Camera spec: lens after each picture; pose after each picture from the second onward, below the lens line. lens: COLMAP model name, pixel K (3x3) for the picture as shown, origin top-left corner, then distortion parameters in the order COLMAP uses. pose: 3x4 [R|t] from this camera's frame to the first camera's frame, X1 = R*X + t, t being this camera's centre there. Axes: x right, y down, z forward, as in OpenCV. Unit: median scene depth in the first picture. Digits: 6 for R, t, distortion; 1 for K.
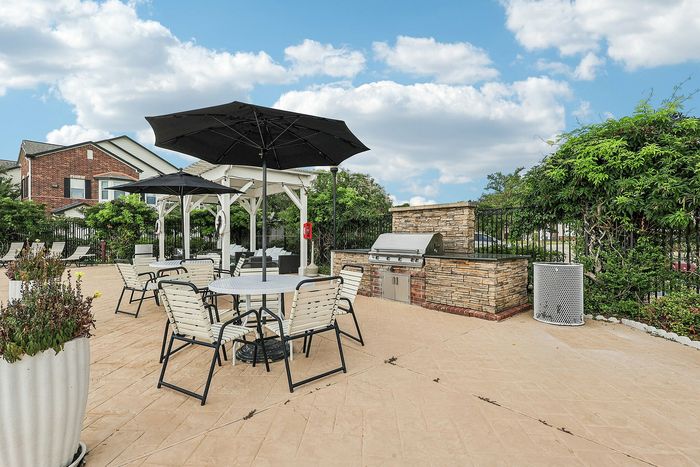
lens RADIAL K [[327.8, 0, 351.2], [0, 327.8, 236.4], [0, 0, 1]] dist [0.001510, -0.000576]
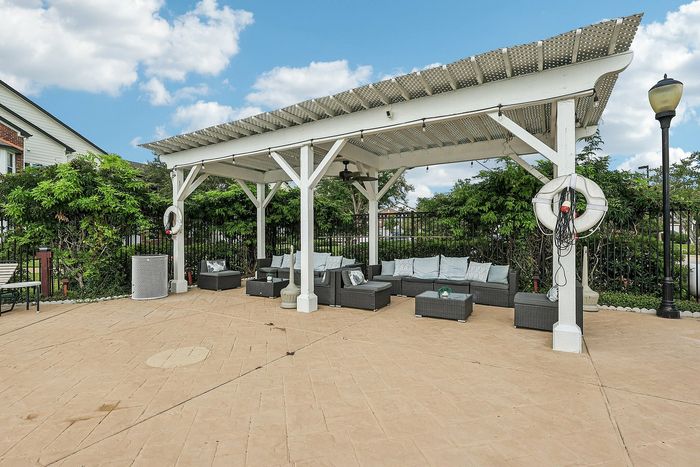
lens RADIAL K [[327.8, 0, 349.2], [0, 327.8, 232.6], [0, 0, 1]] dist [0.001510, -0.000576]
pose [[0.956649, -0.000111, 0.291242, -0.494858], [0.002536, 0.999965, -0.007947, -0.004461], [-0.291231, 0.008341, 0.956616, 0.449350]]
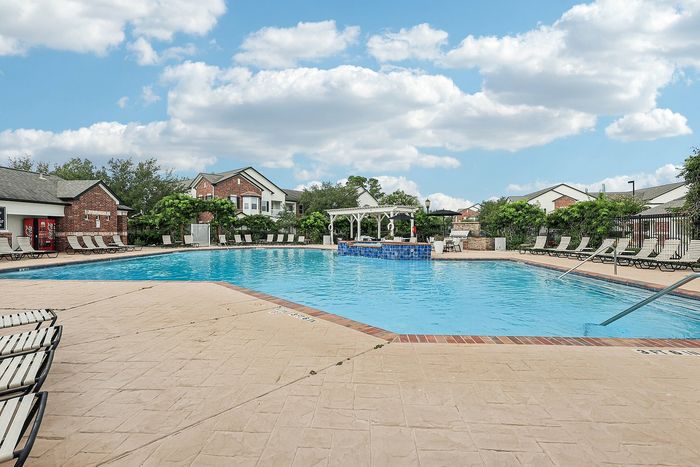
lens RADIAL K [[327.8, 0, 349.5], [0, 327.8, 230.9], [0, 0, 1]] dist [0.001510, -0.000576]
pose [[0.999965, -0.001211, -0.008256, -0.468726], [0.001177, 0.999991, -0.004160, 0.003972], [0.008261, 0.004150, 0.999957, -1.185932]]
